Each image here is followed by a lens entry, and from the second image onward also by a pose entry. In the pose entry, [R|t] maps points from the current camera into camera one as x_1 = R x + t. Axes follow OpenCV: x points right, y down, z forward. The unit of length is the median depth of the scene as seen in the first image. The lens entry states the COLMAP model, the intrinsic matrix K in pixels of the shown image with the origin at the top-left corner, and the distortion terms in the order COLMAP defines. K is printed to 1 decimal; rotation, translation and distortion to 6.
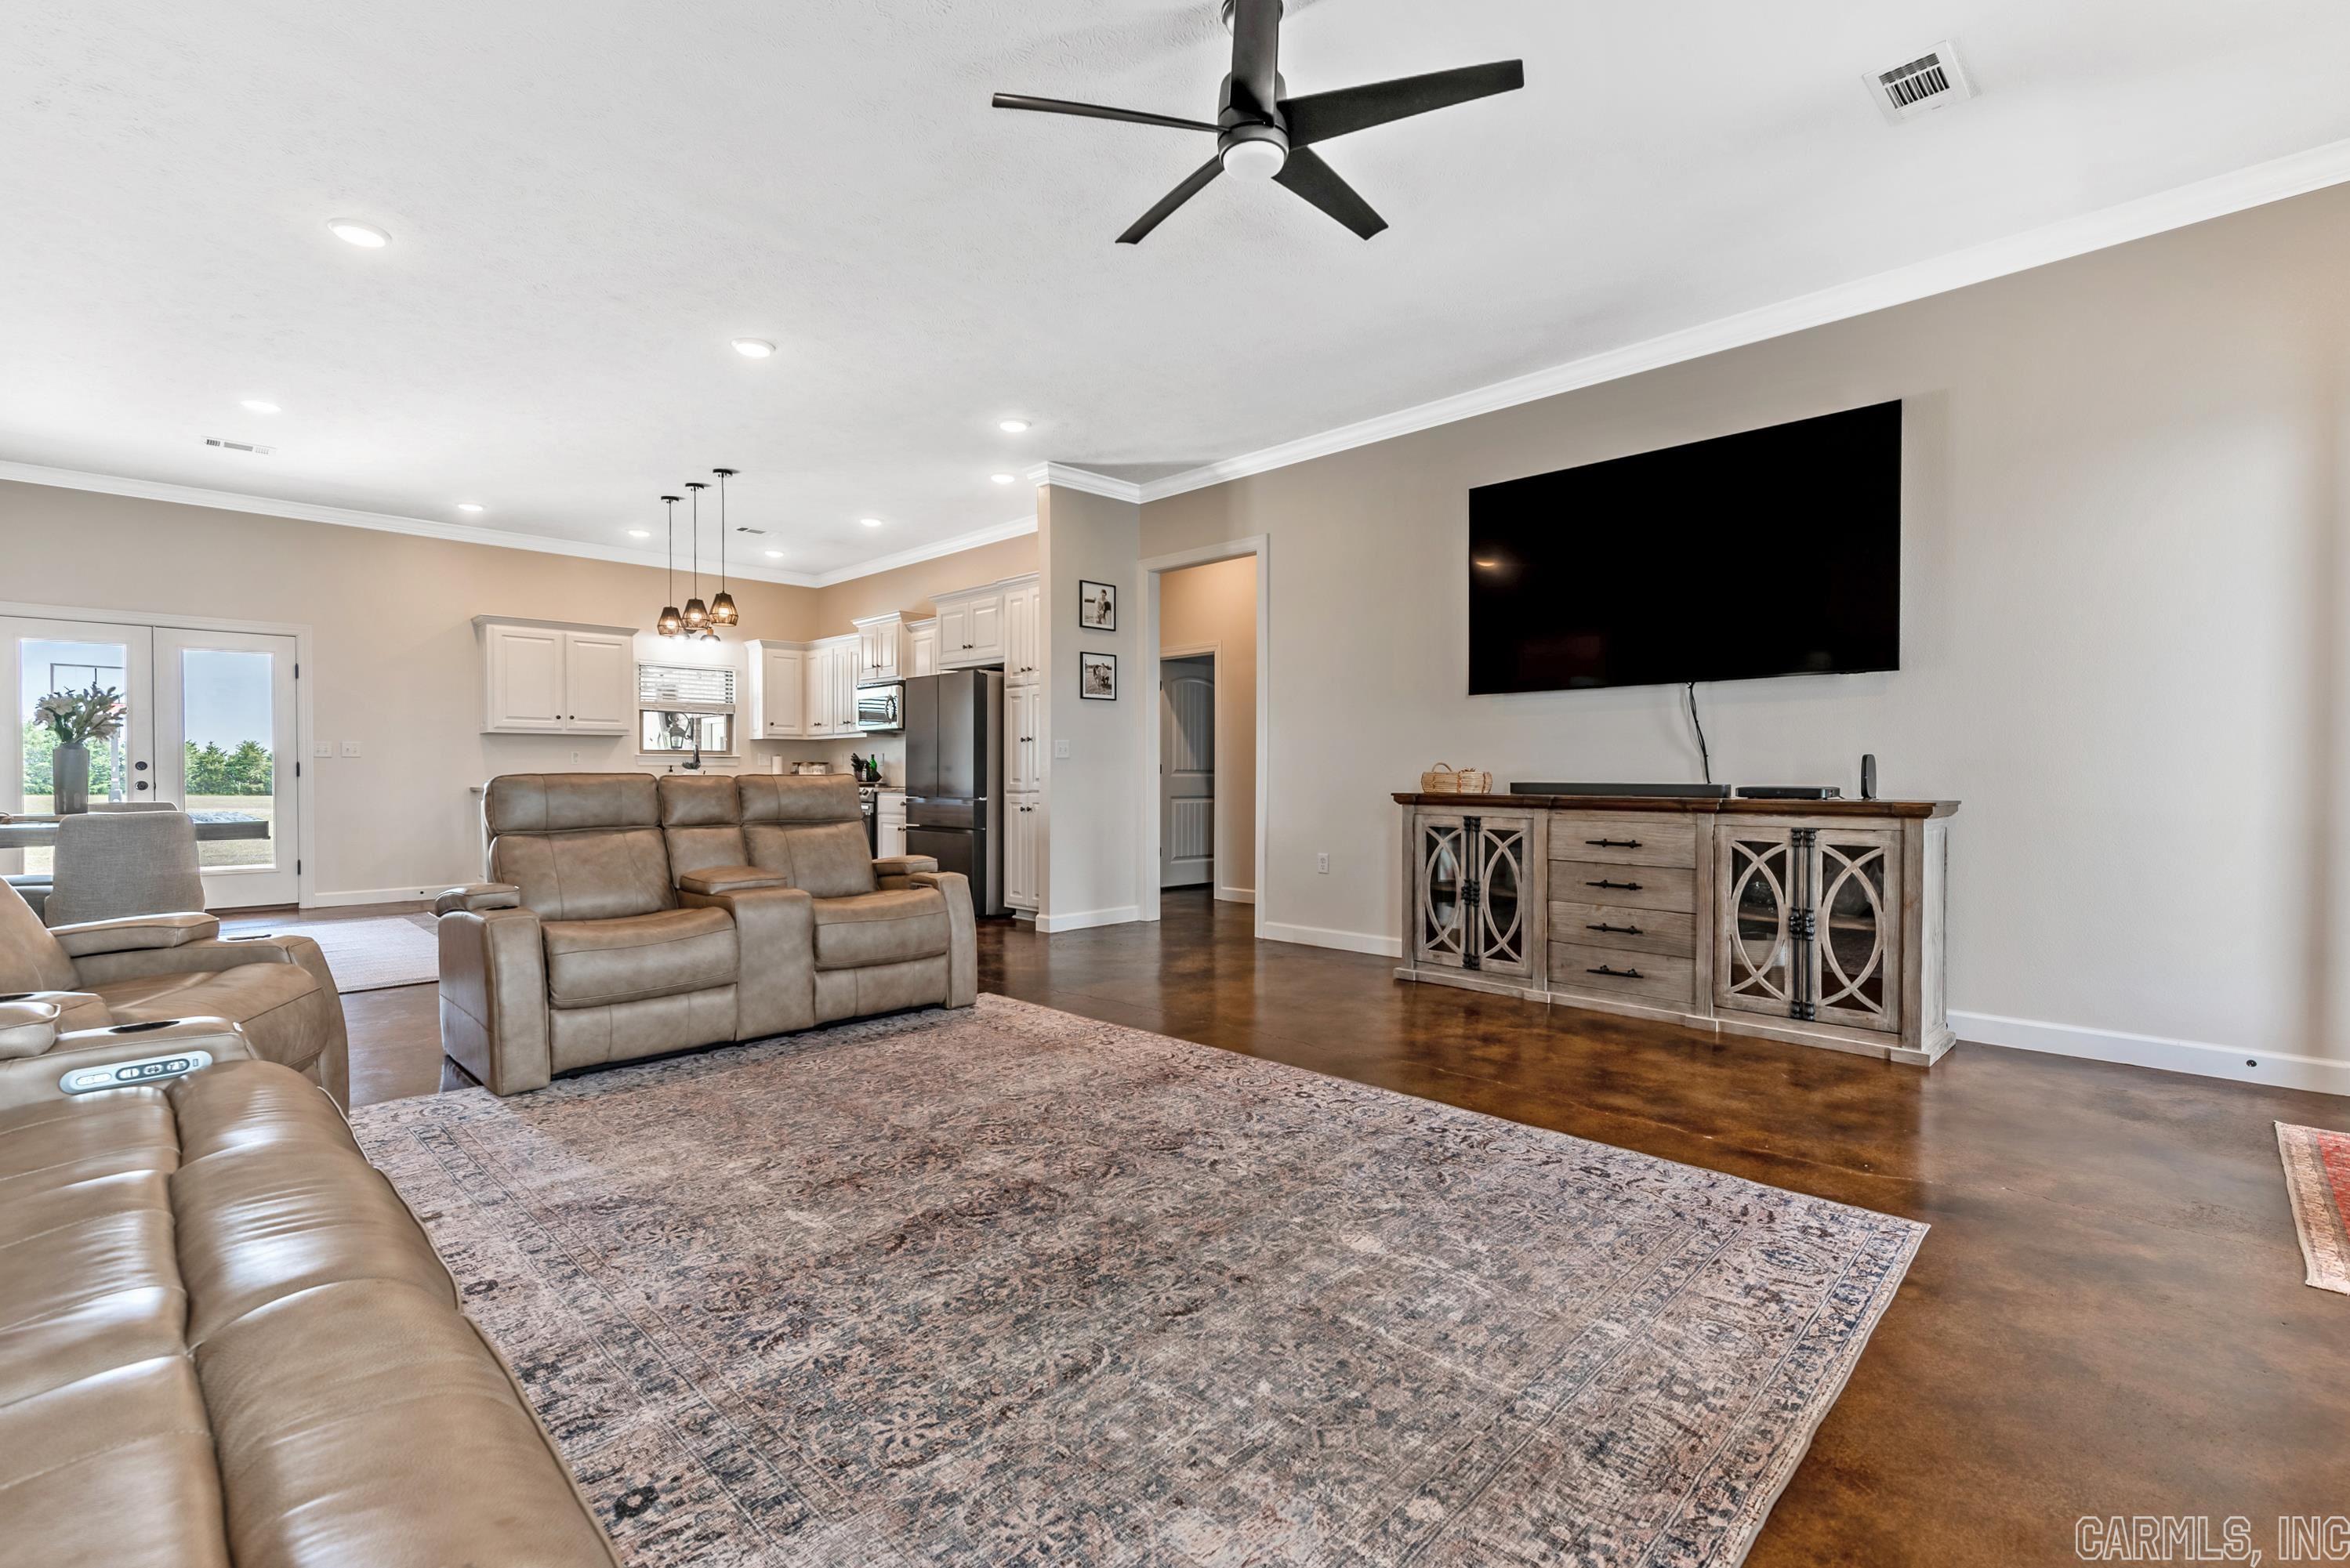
lens RADIAL K [[1052.7, 0, 1153.9], [0, 1052.7, 792.7], [0, 0, 1]] dist [0.002233, -0.003908]
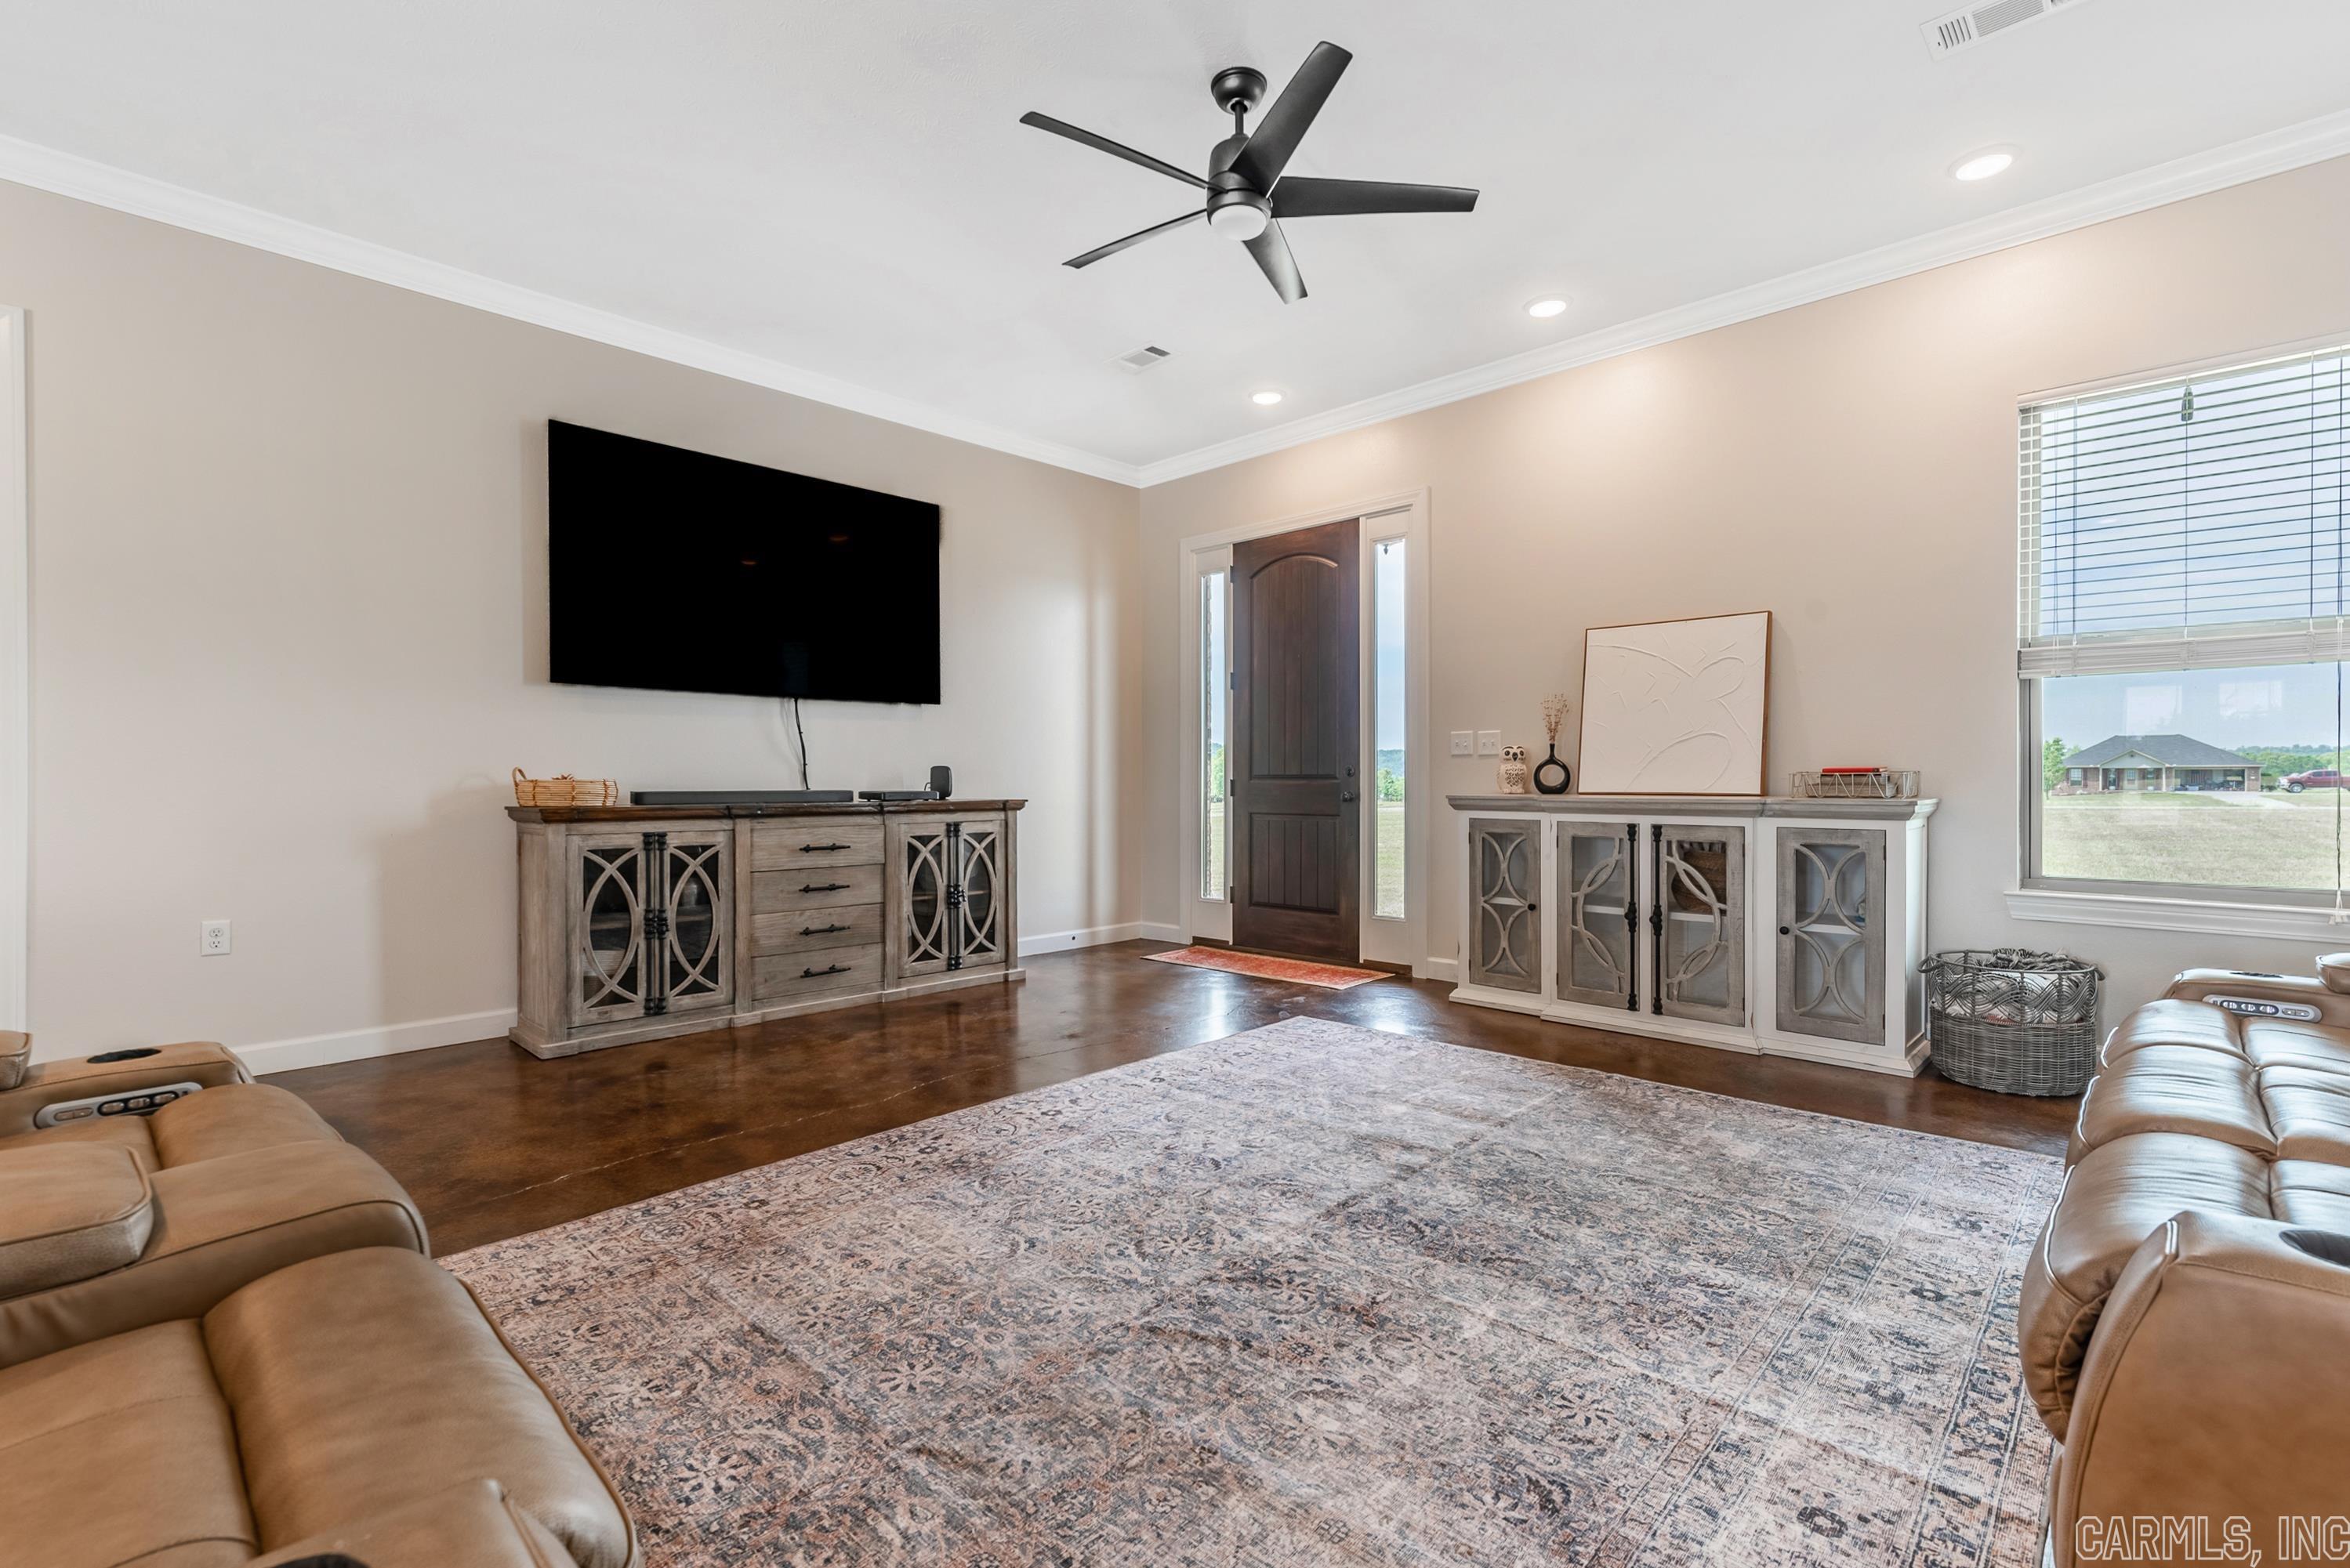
lens RADIAL K [[1052.7, 0, 1191.8], [0, 1052.7, 793.0], [0, 0, 1]] dist [0.002233, -0.003908]
pose [[-0.041415, -0.014253, 0.999040, -0.671064], [0.021499, 0.999654, 0.015153, -0.015258], [-0.998911, 0.022106, -0.041094, 0.735432]]
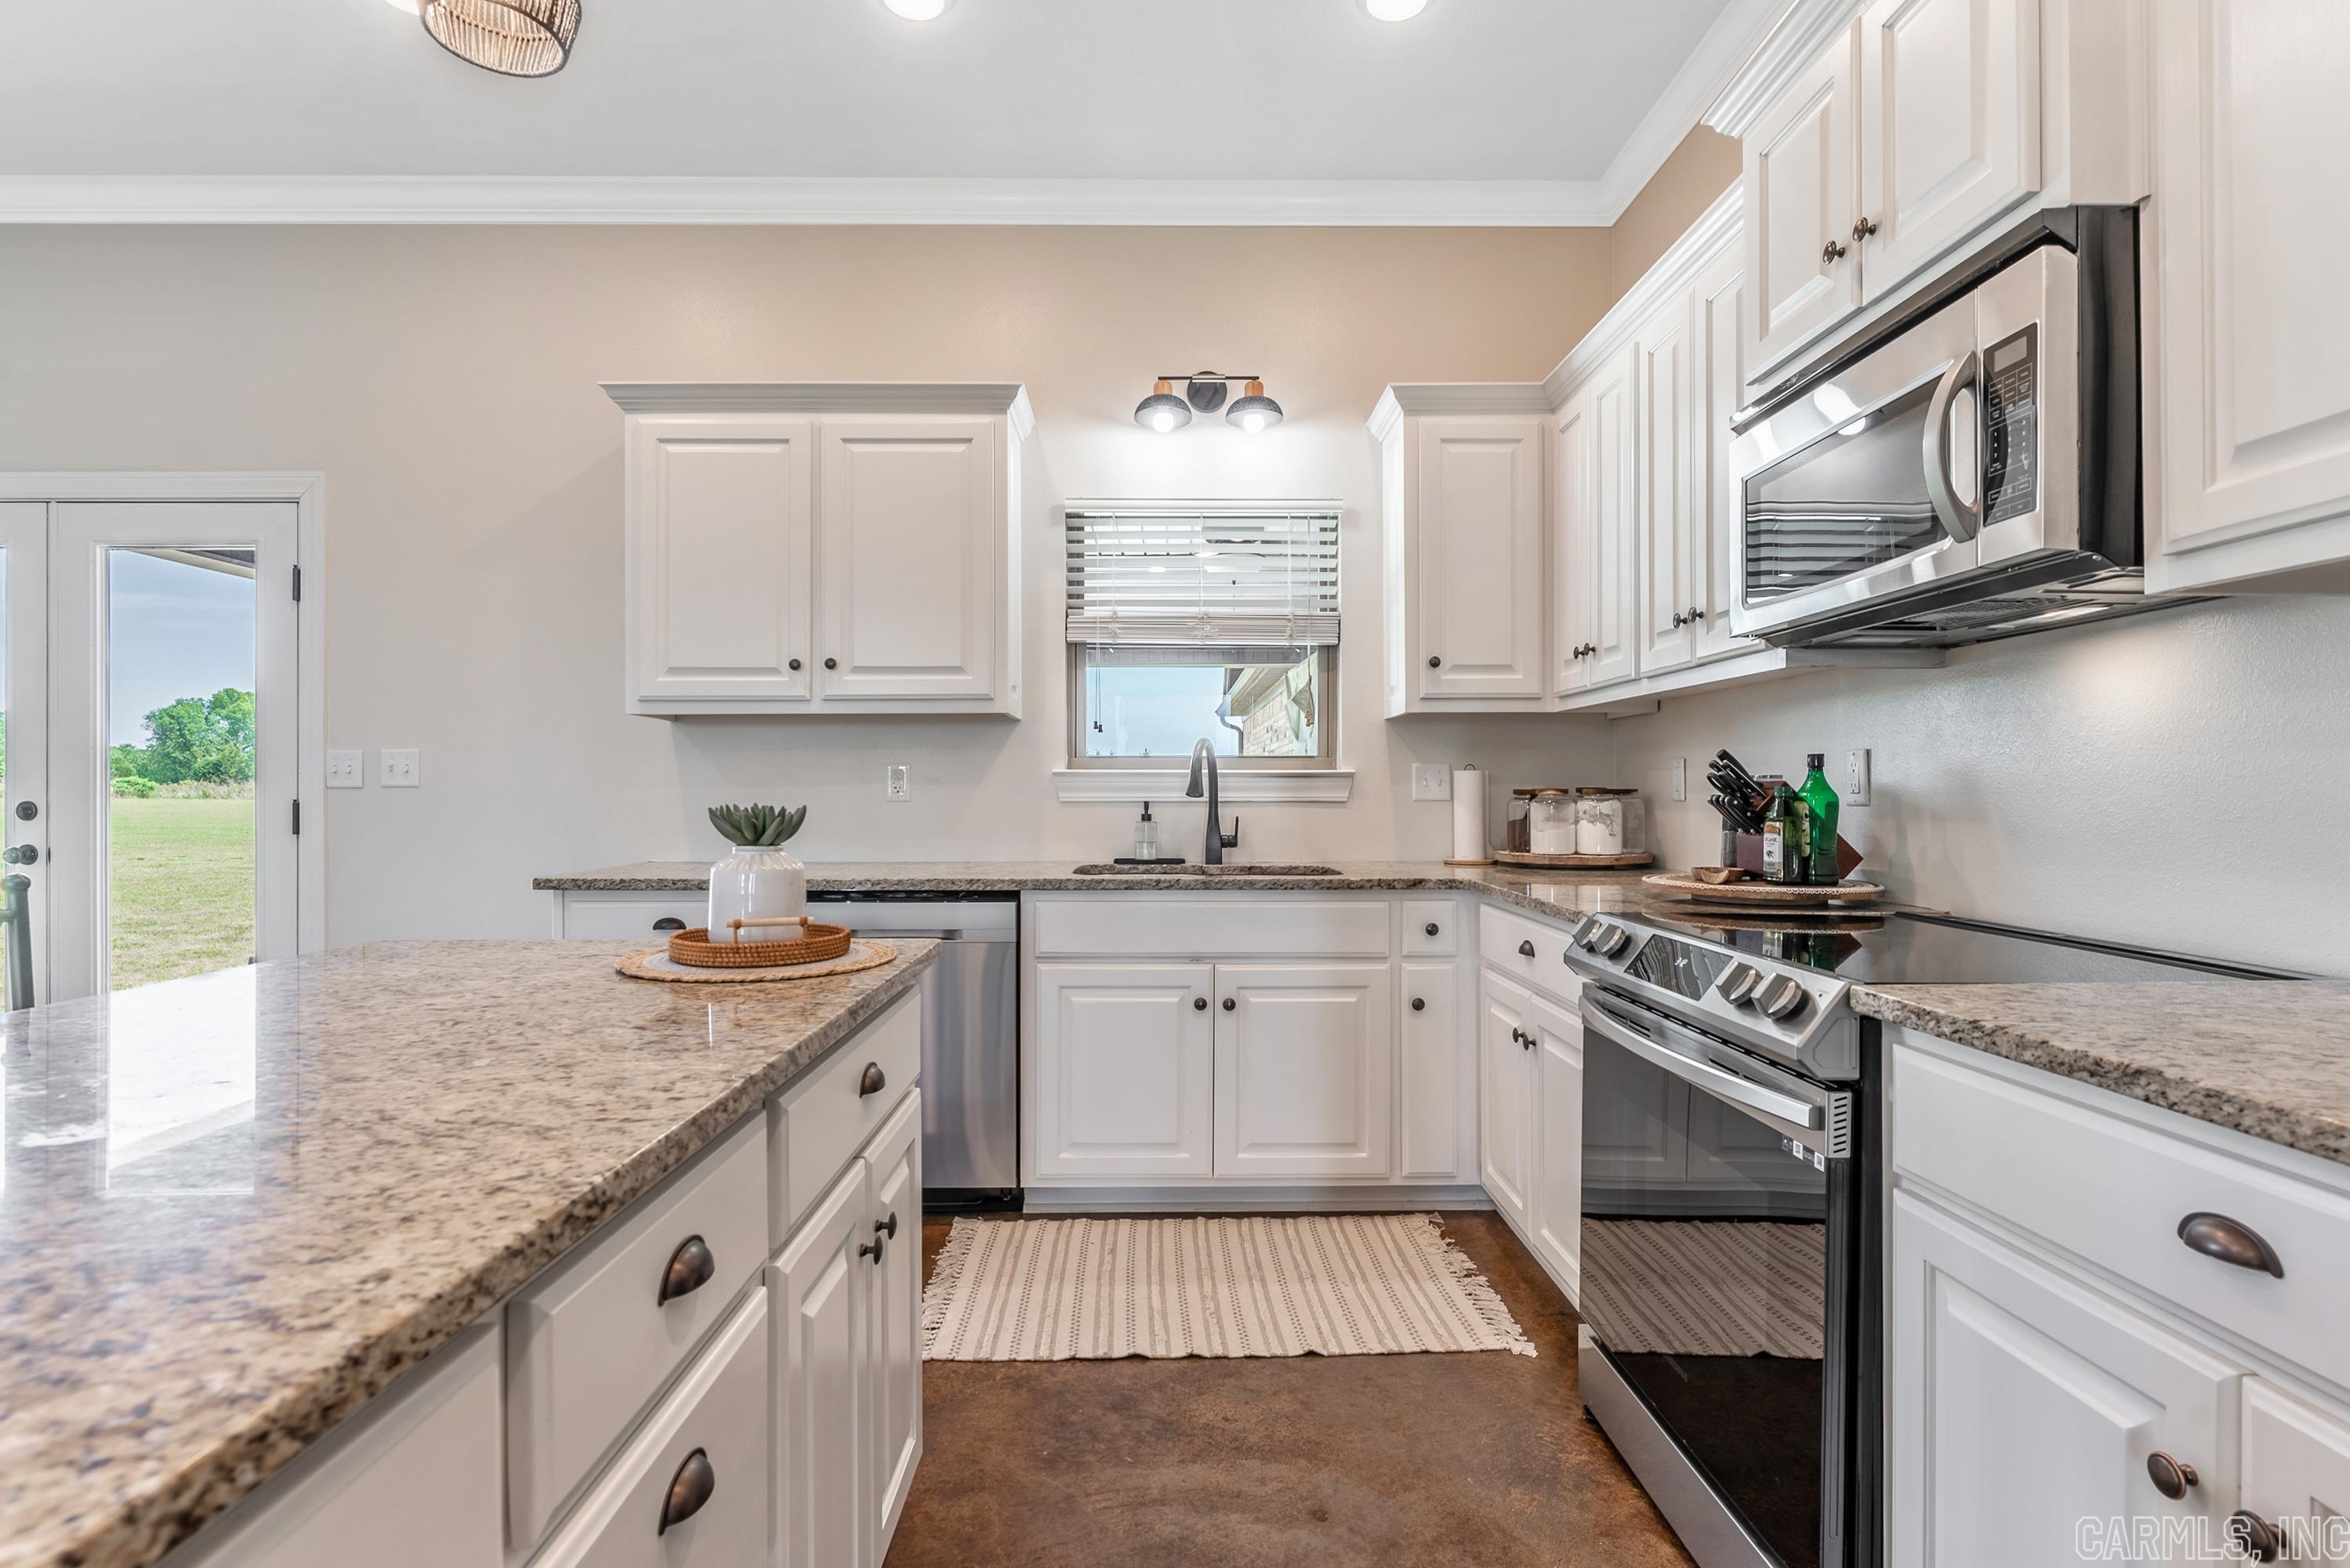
lens RADIAL K [[1116.0, 0, 1168.1], [0, 1116.0, 786.0], [0, 0, 1]] dist [-0.003694, -0.000891]
pose [[0.729046, -0.005248, -0.684445, -0.495563], [-0.010640, 0.999763, -0.018999, -0.057708], [0.684382, 0.021134, 0.728817, 1.772616]]
